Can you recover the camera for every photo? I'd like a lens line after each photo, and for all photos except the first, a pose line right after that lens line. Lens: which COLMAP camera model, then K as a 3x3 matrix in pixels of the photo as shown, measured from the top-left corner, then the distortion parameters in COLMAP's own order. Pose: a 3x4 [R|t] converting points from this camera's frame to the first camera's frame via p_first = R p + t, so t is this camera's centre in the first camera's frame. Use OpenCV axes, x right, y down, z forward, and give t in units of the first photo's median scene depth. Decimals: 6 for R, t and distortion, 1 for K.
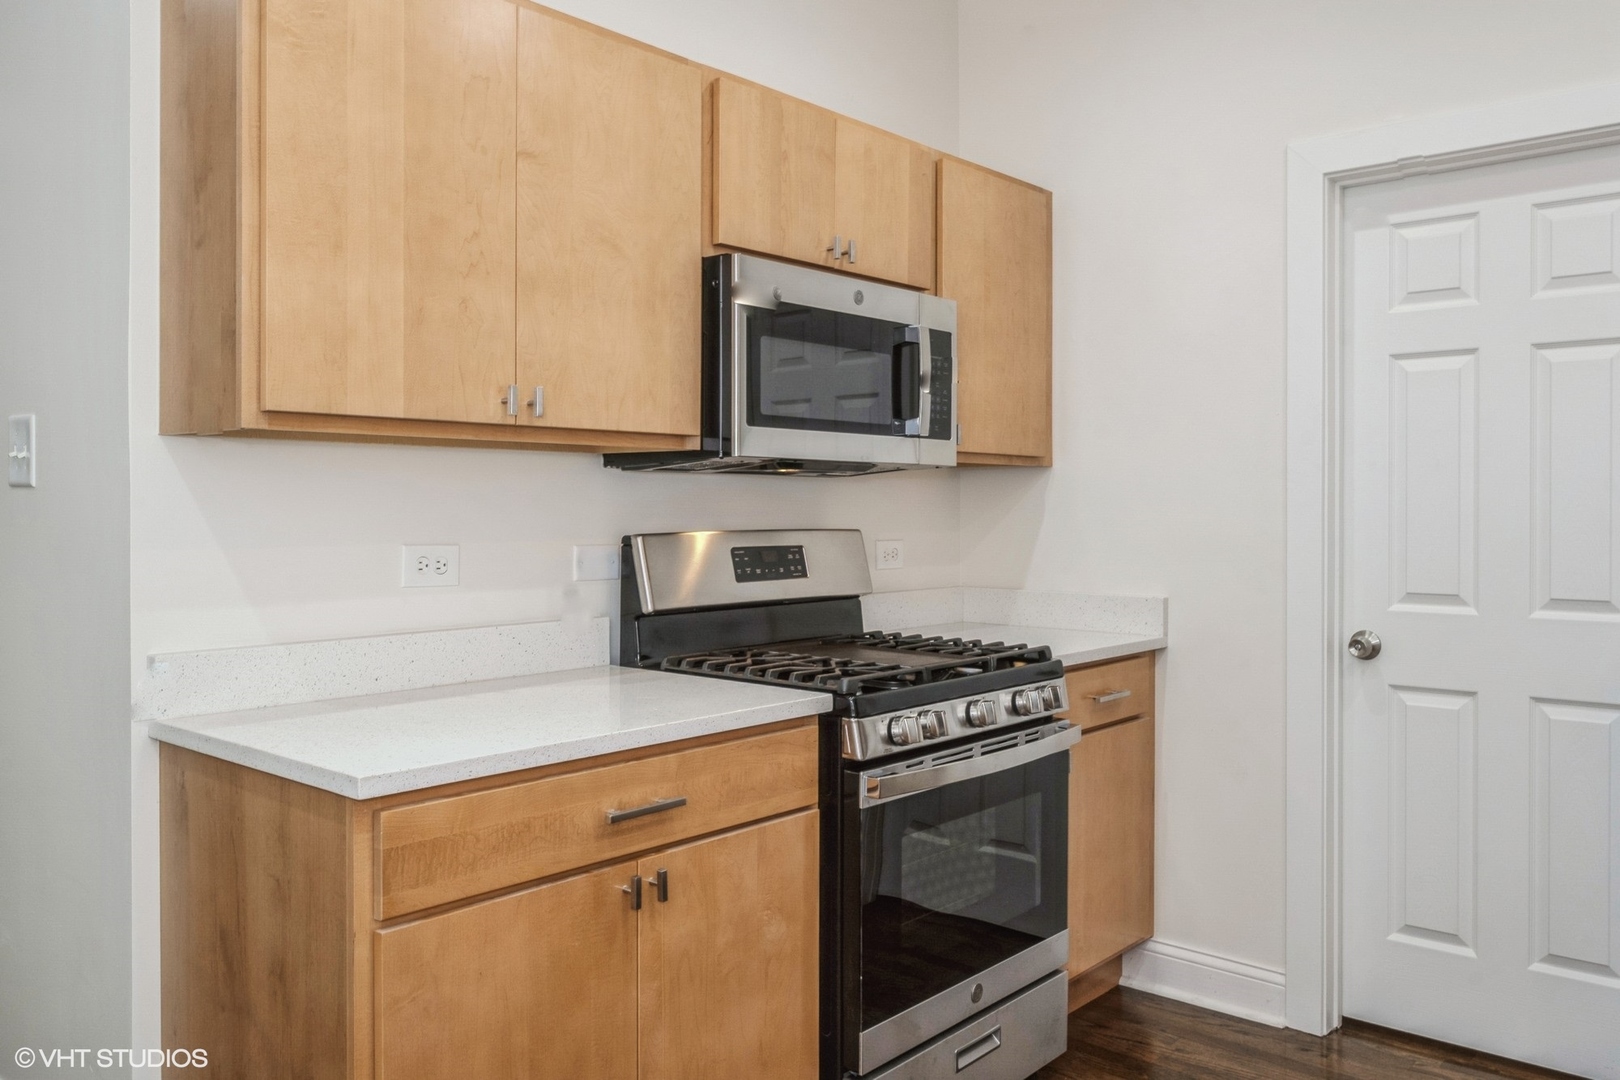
lens RADIAL K [[1245.2, 0, 808.9], [0, 1245.2, 514.2], [0, 0, 1]] dist [0.000034, 0.000472]
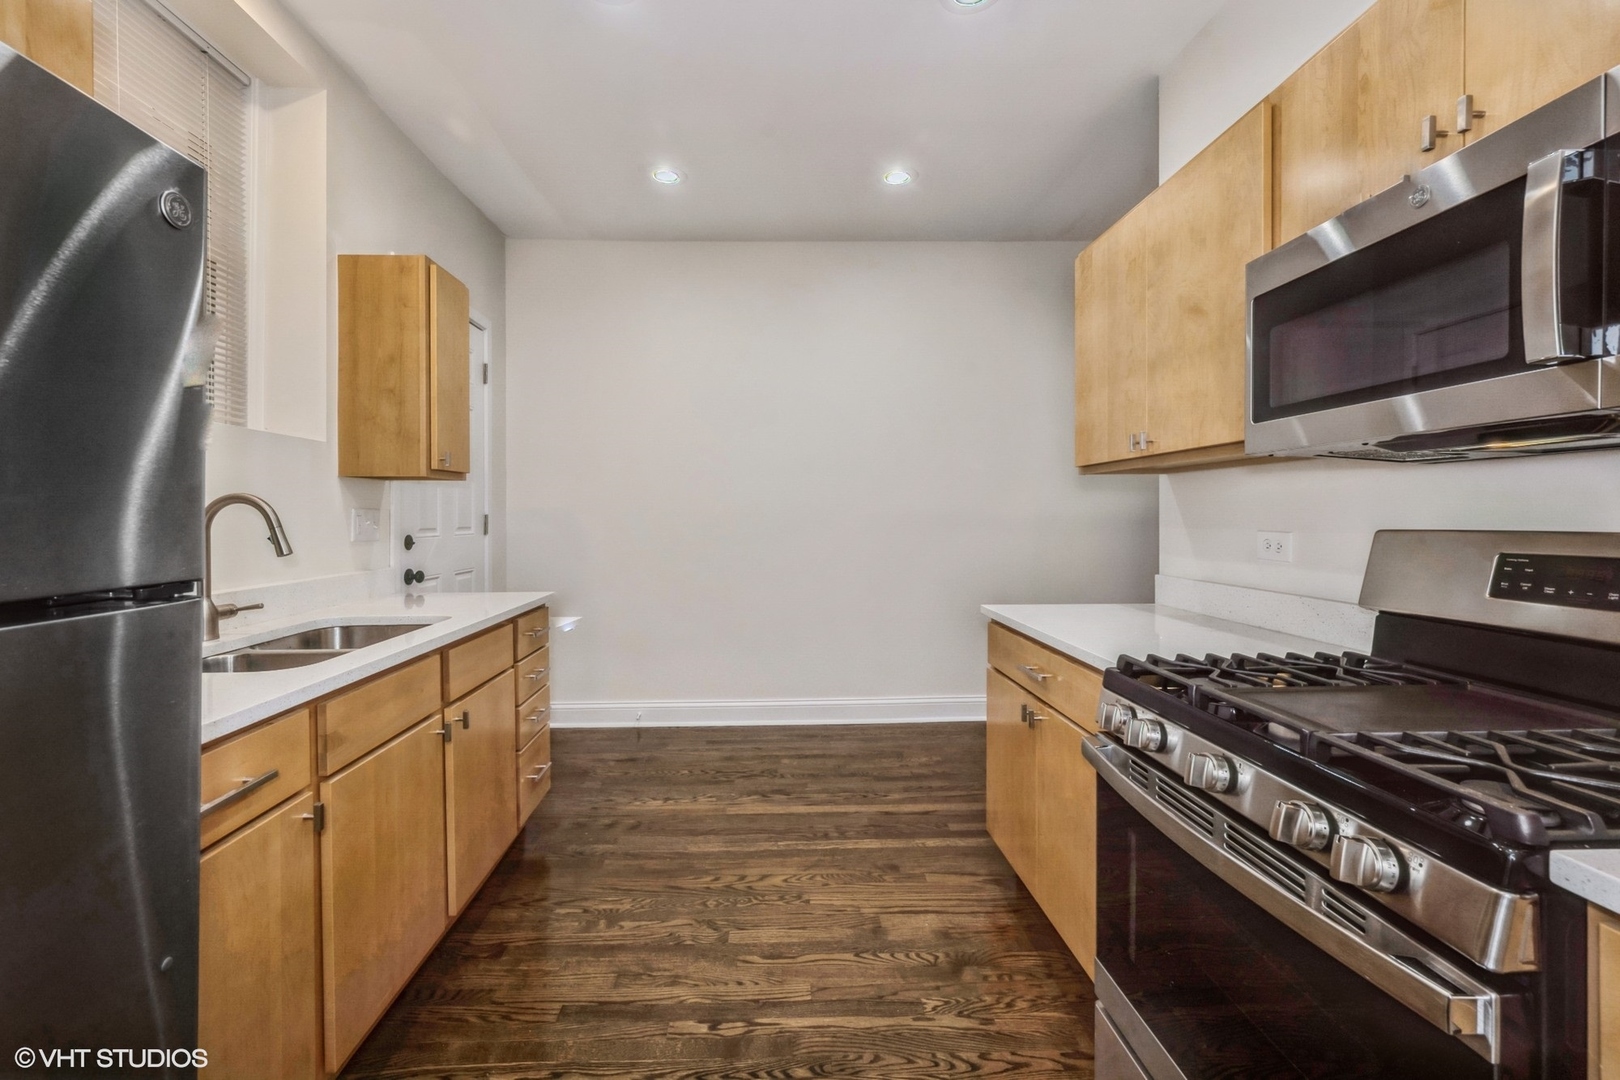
lens RADIAL K [[642.8, 0, 807.7], [0, 642.8, 544.5], [0, 0, 1]] dist [-0.000393, -0.000059]
pose [[-0.710817, 0.028276, -0.702808, 0.607413], [-0.007741, 0.998817, 0.048014, 0.007322], [0.703334, 0.039570, -0.709757, 1.148395]]
